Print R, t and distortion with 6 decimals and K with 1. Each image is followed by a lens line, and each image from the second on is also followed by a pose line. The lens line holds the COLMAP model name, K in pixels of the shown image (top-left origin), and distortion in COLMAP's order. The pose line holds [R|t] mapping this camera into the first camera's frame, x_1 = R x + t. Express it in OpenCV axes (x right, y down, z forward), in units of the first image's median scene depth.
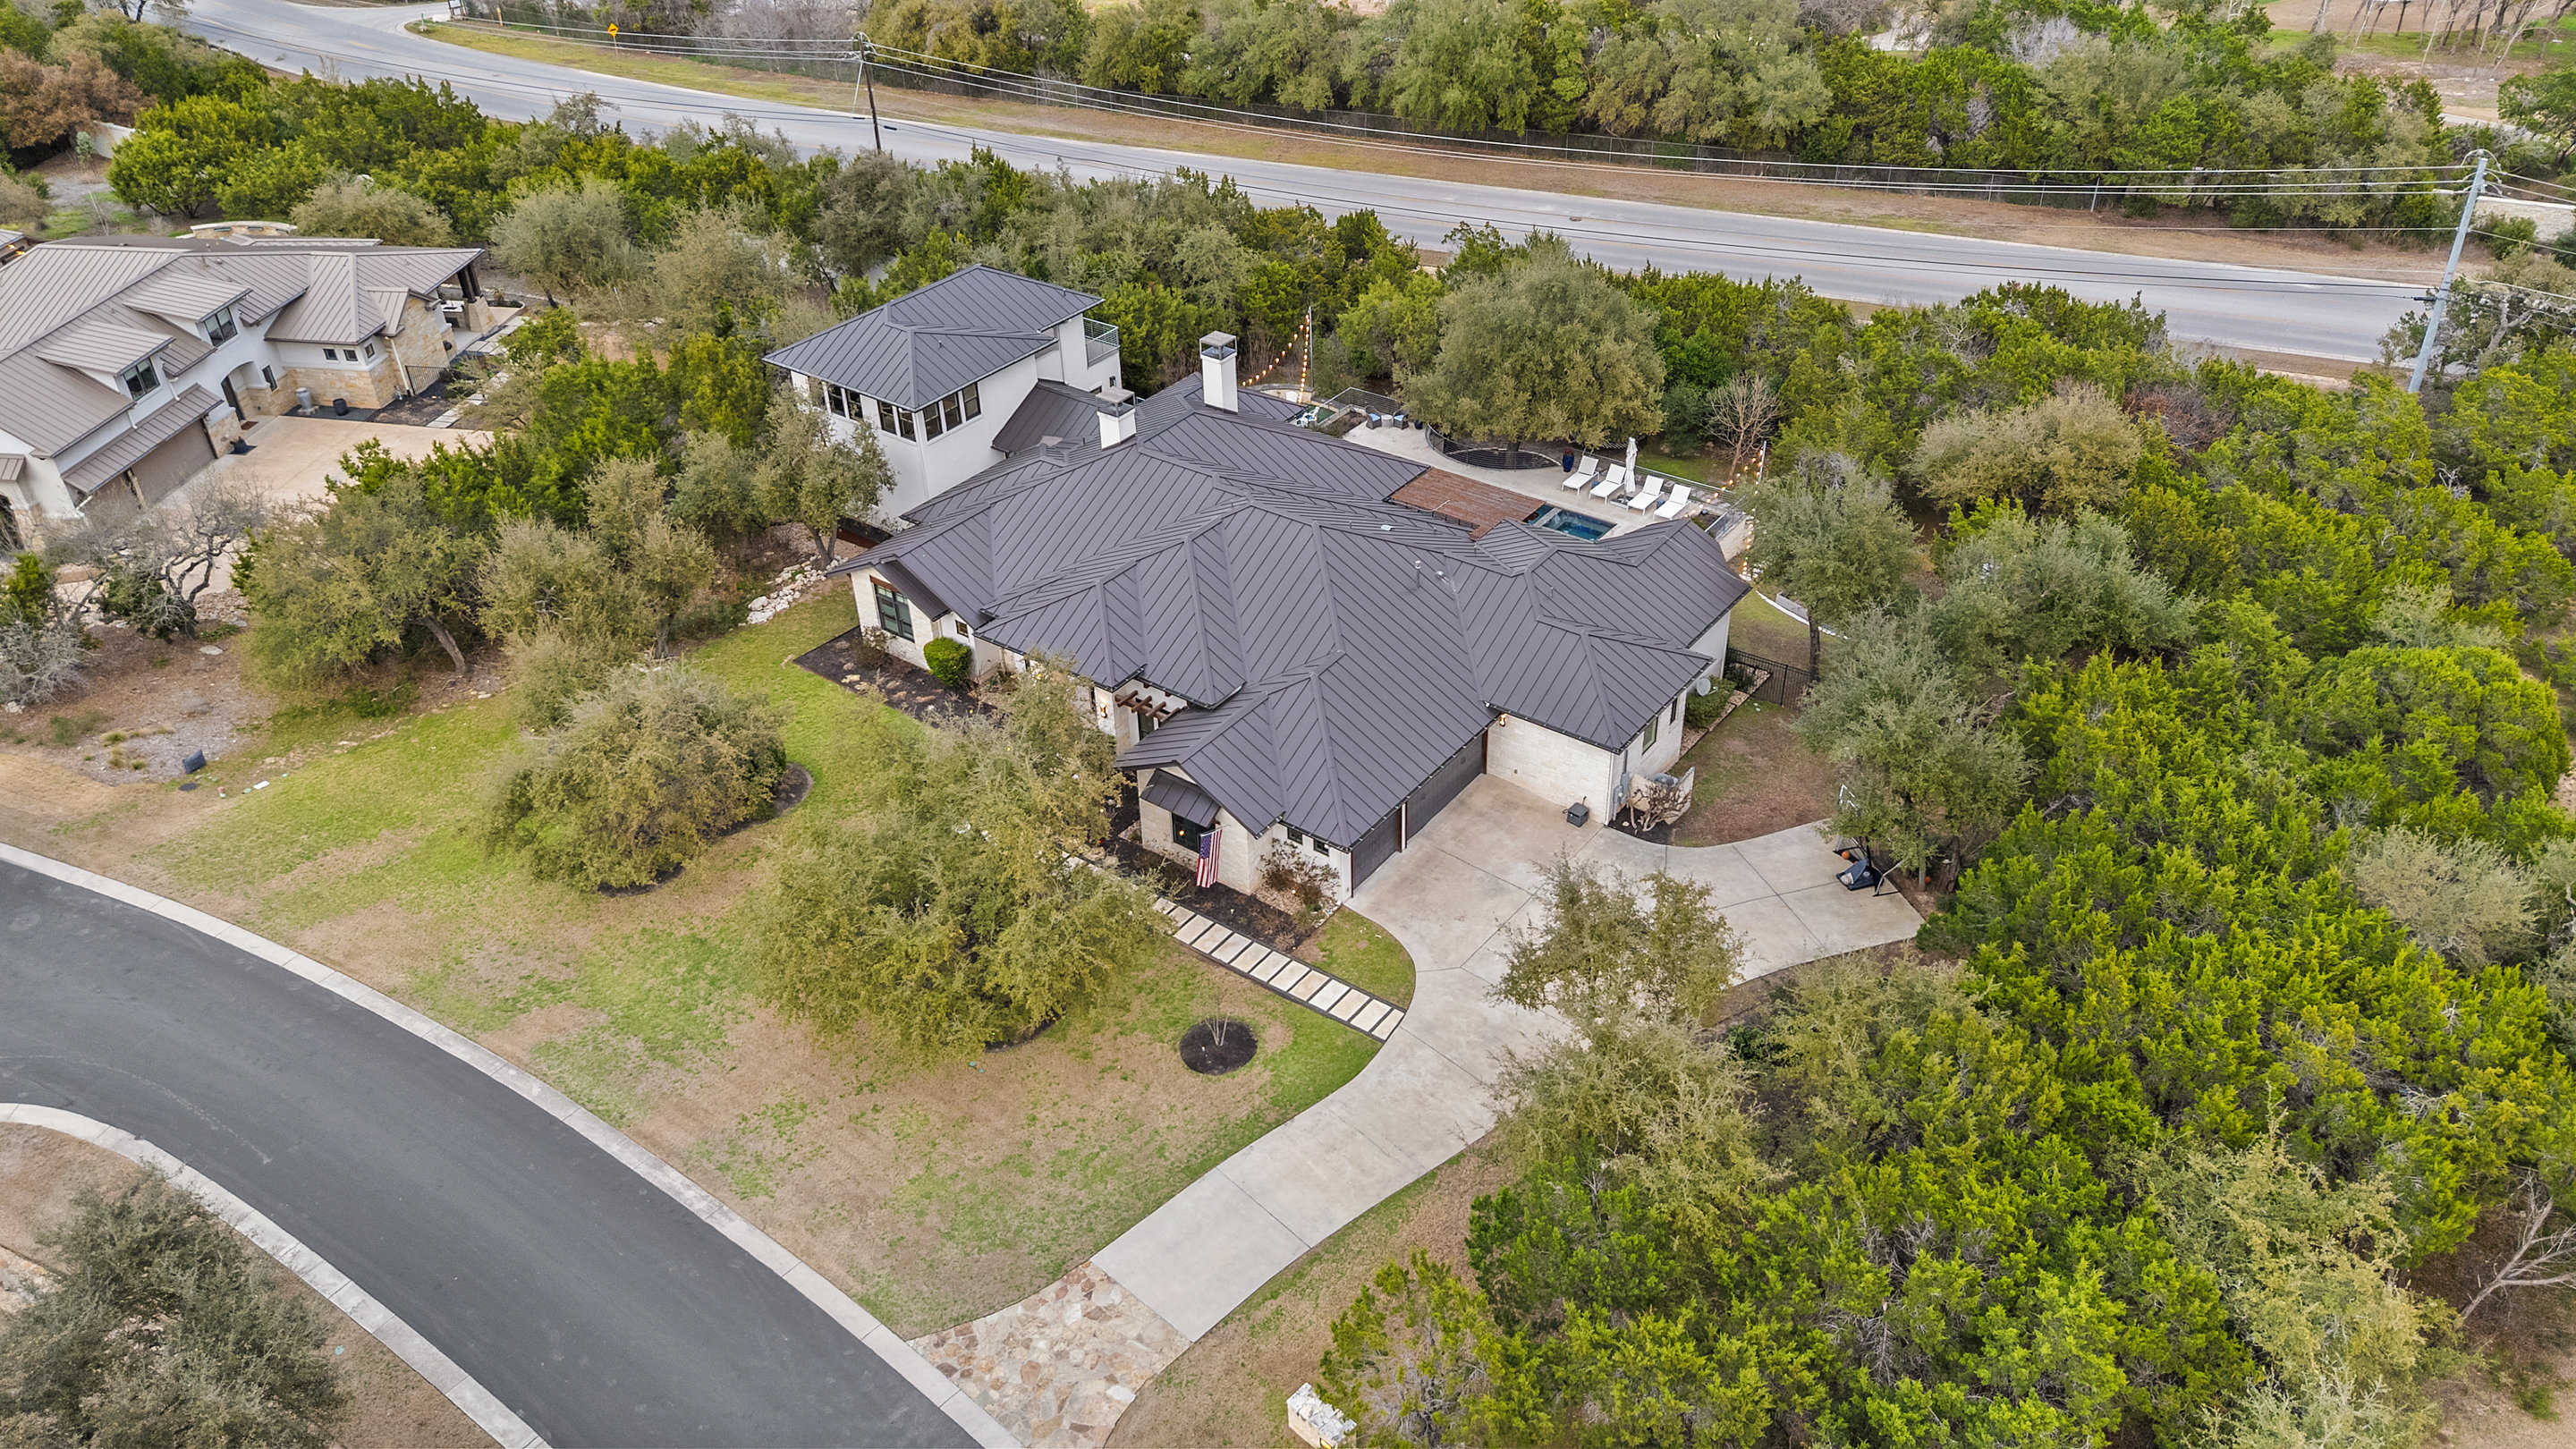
lens RADIAL K [[1891.0, 0, 1266.5], [0, 1891.0, 711.0], [0, 0, 1]] dist [0.076349, -0.073590]
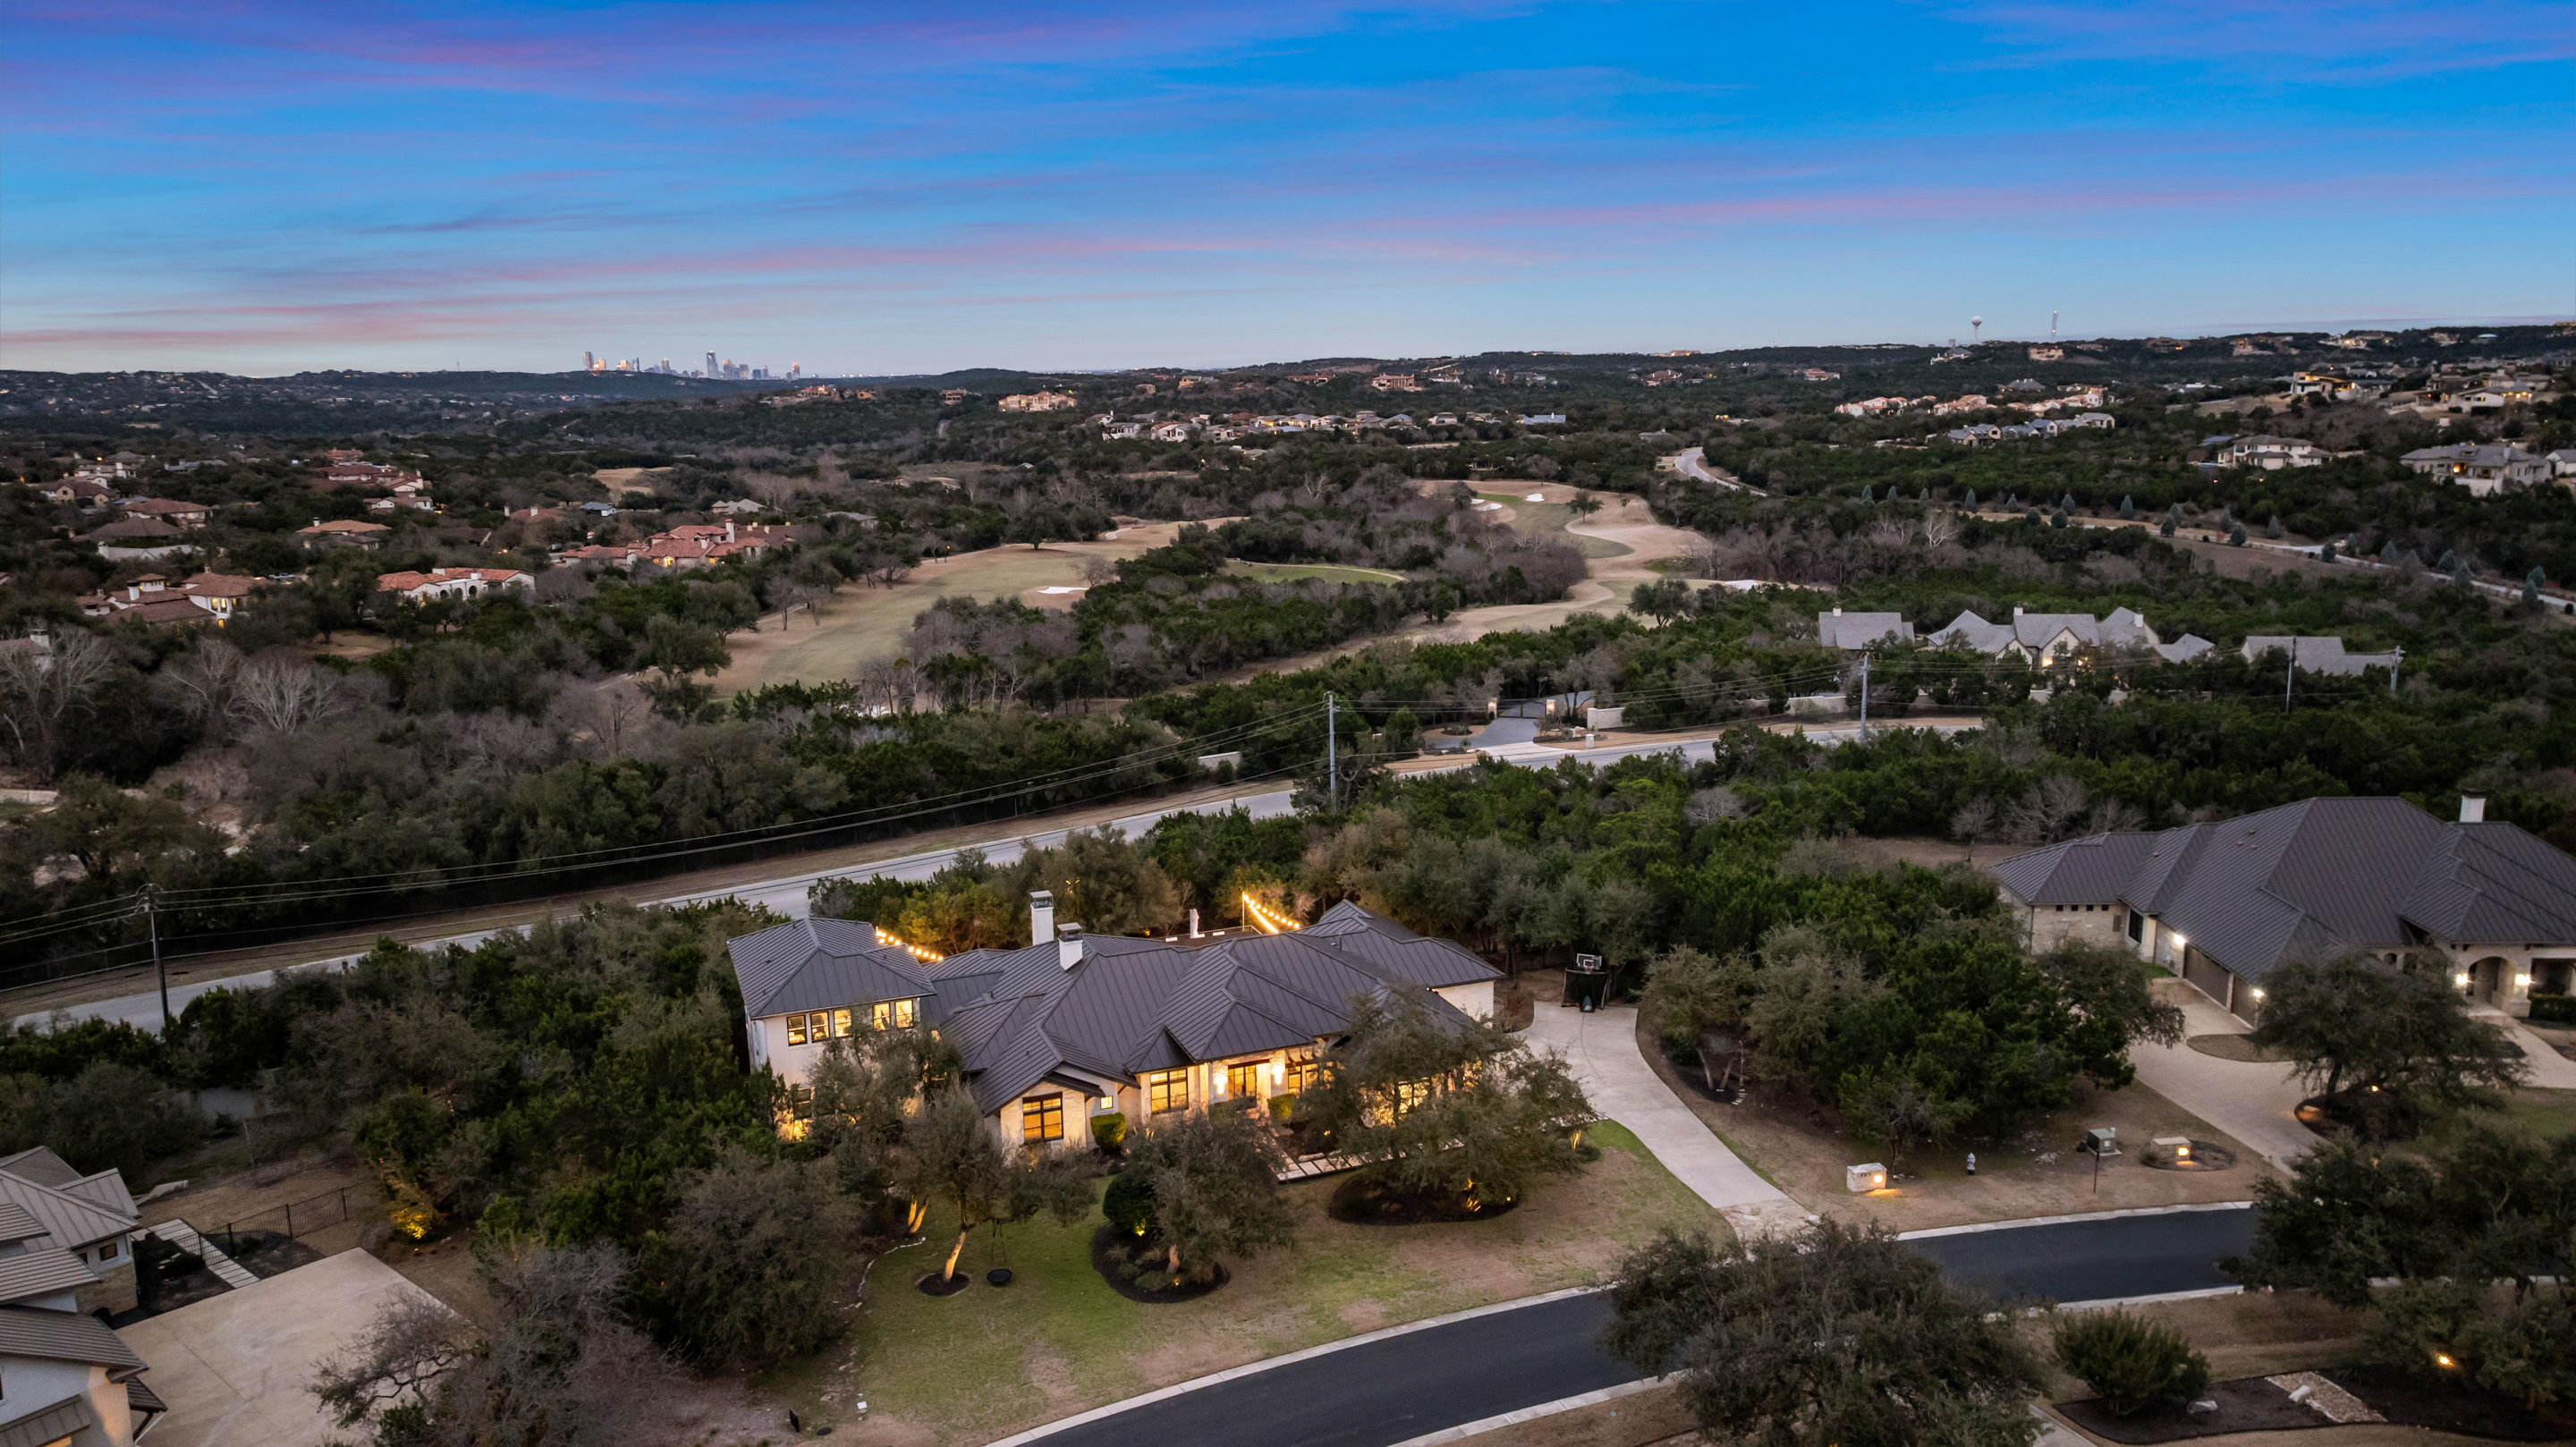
lens RADIAL K [[1817.9, 0, 1300.9], [0, 1817.9, 724.0], [0, 0, 1]] dist [-0.016244, -0.005095]
pose [[0.526665, -0.151857, 0.836399, -1.475221], [0.479321, 0.865637, -0.144654, -0.031986], [-0.702051, 0.477088, 0.528689, 0.165088]]
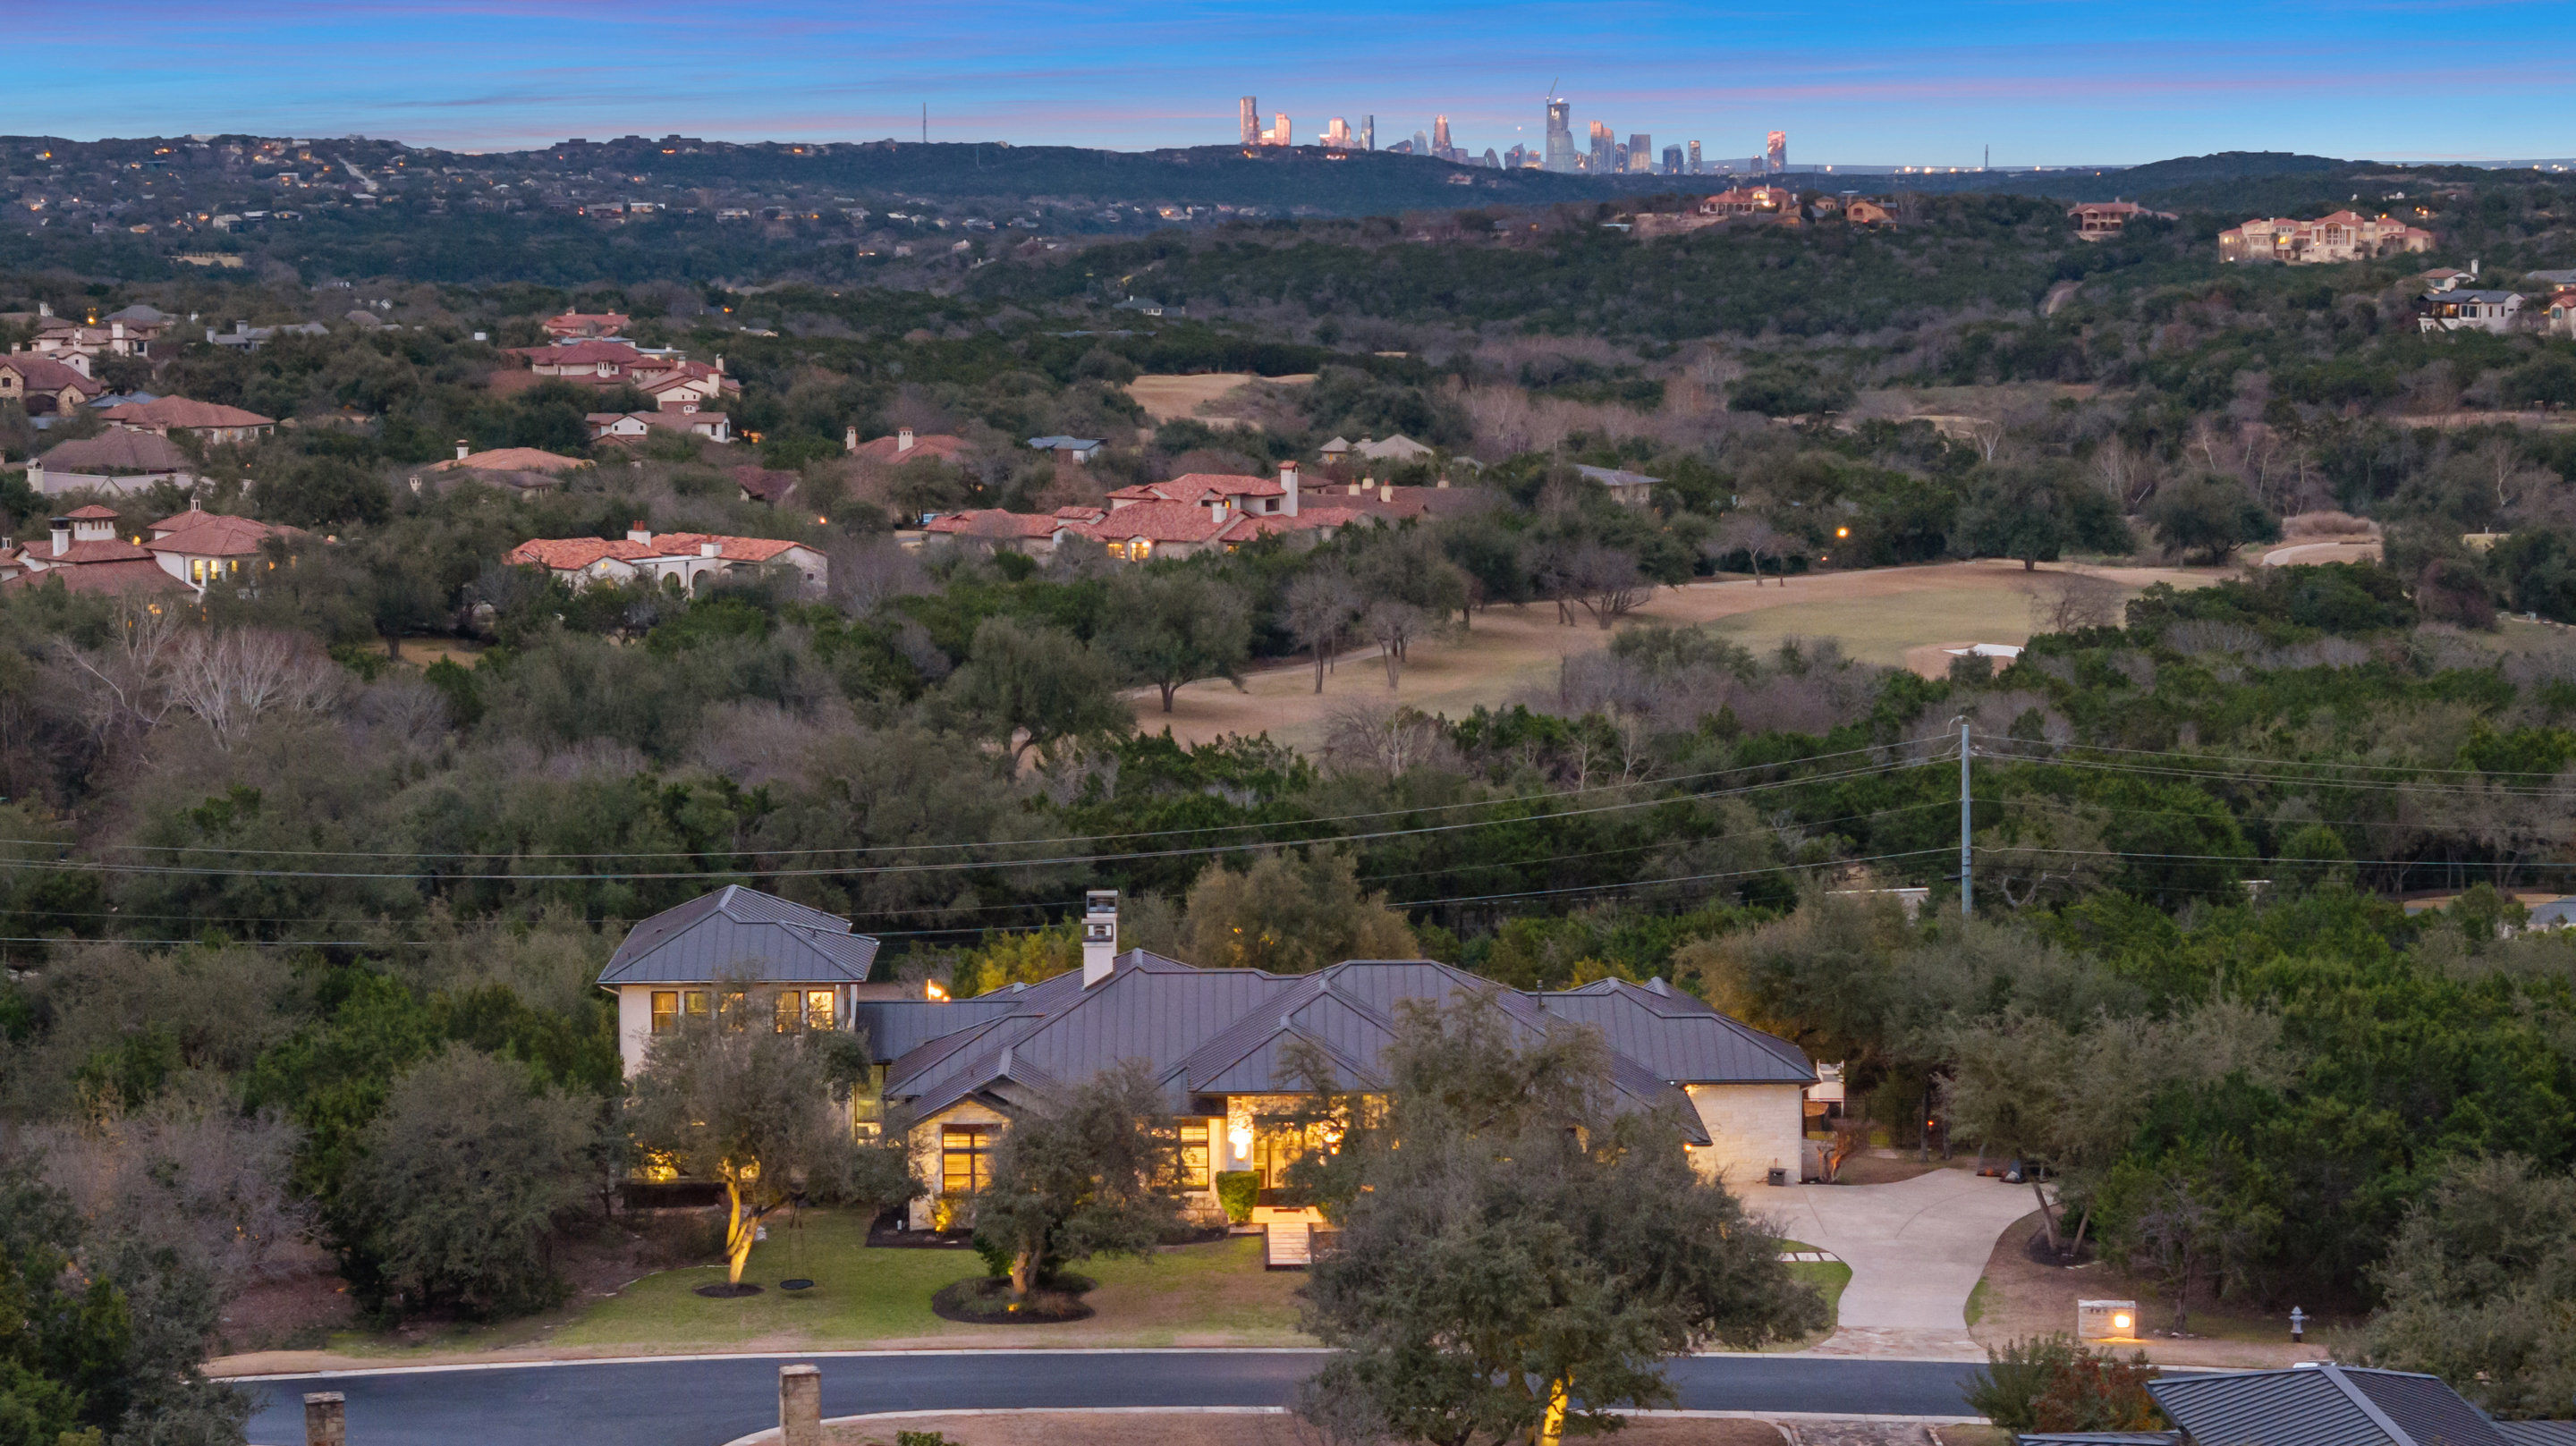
lens RADIAL K [[5165.7, 0, 1283.9], [0, 5165.7, 735.8], [0, 0, 1]] dist [-0.082638, 0.000000]
pose [[0.793817, -0.050394, 0.606065, -2.018462], [0.331125, 0.871708, -0.361221, 0.901826], [-0.510109, 0.487427, 0.708664, -1.083331]]
